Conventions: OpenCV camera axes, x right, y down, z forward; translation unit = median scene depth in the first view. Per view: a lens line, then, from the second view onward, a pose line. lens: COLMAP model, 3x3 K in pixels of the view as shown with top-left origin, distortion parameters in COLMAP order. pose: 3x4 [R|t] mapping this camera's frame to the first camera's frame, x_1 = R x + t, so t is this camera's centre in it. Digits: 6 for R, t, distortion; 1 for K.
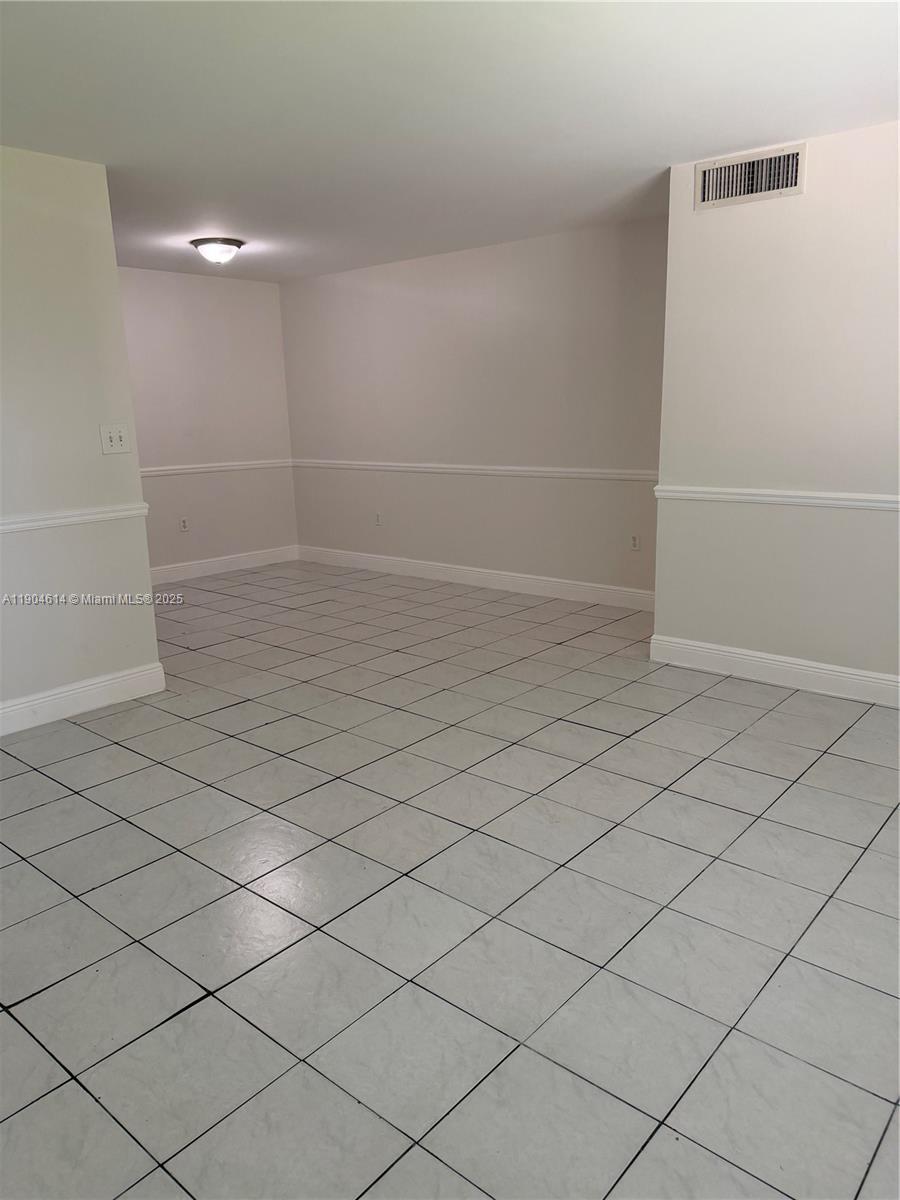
lens RADIAL K [[843.9, 0, 457.6], [0, 843.9, 601.1], [0, 0, 1]] dist [0.060857, -0.084063]
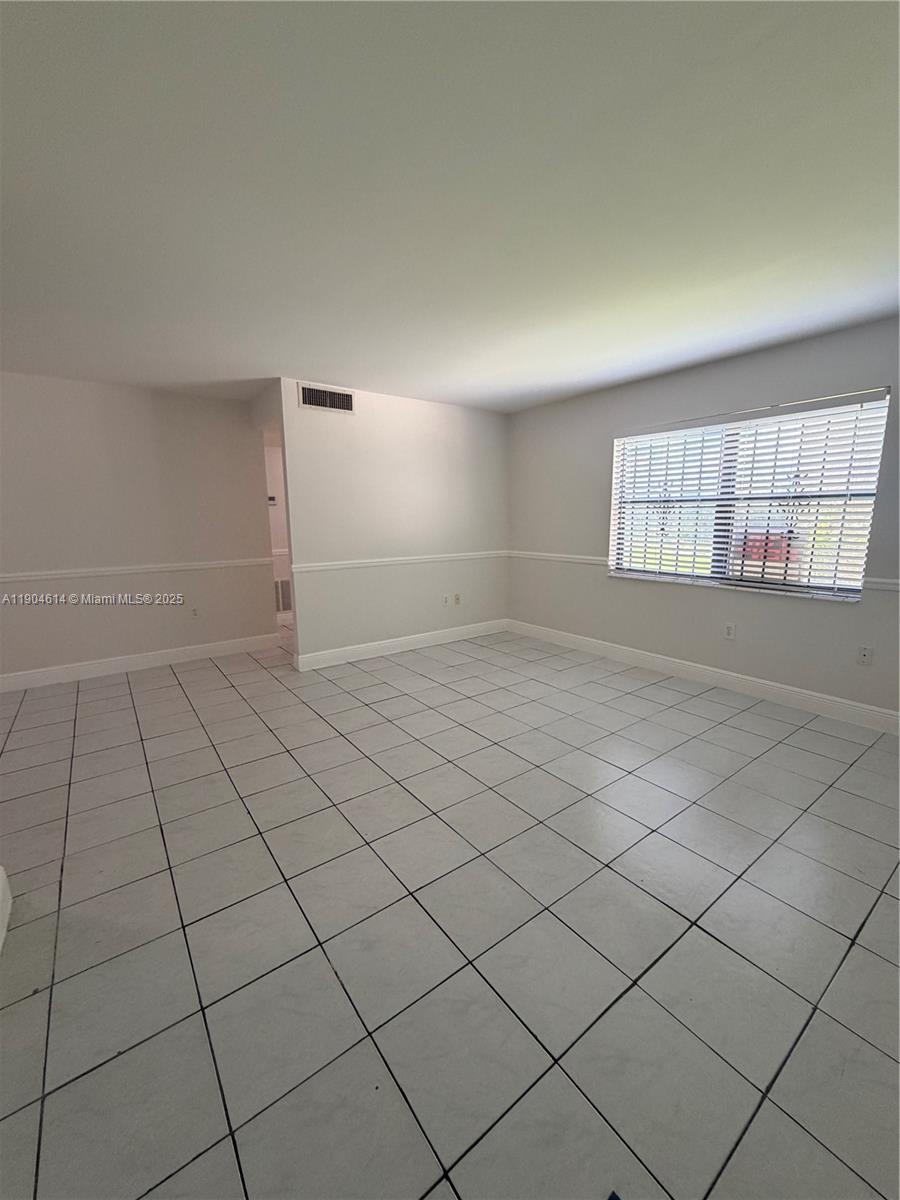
lens RADIAL K [[480.1, 0, 448.4], [0, 480.1, 596.8], [0, 0, 1]] dist [-0.003045, -0.000429]
pose [[0.232844, -0.143990, 0.961796, -0.768926], [0.225215, 0.970078, 0.090707, -0.121323], [-0.946077, 0.195490, 0.258305, 0.630731]]
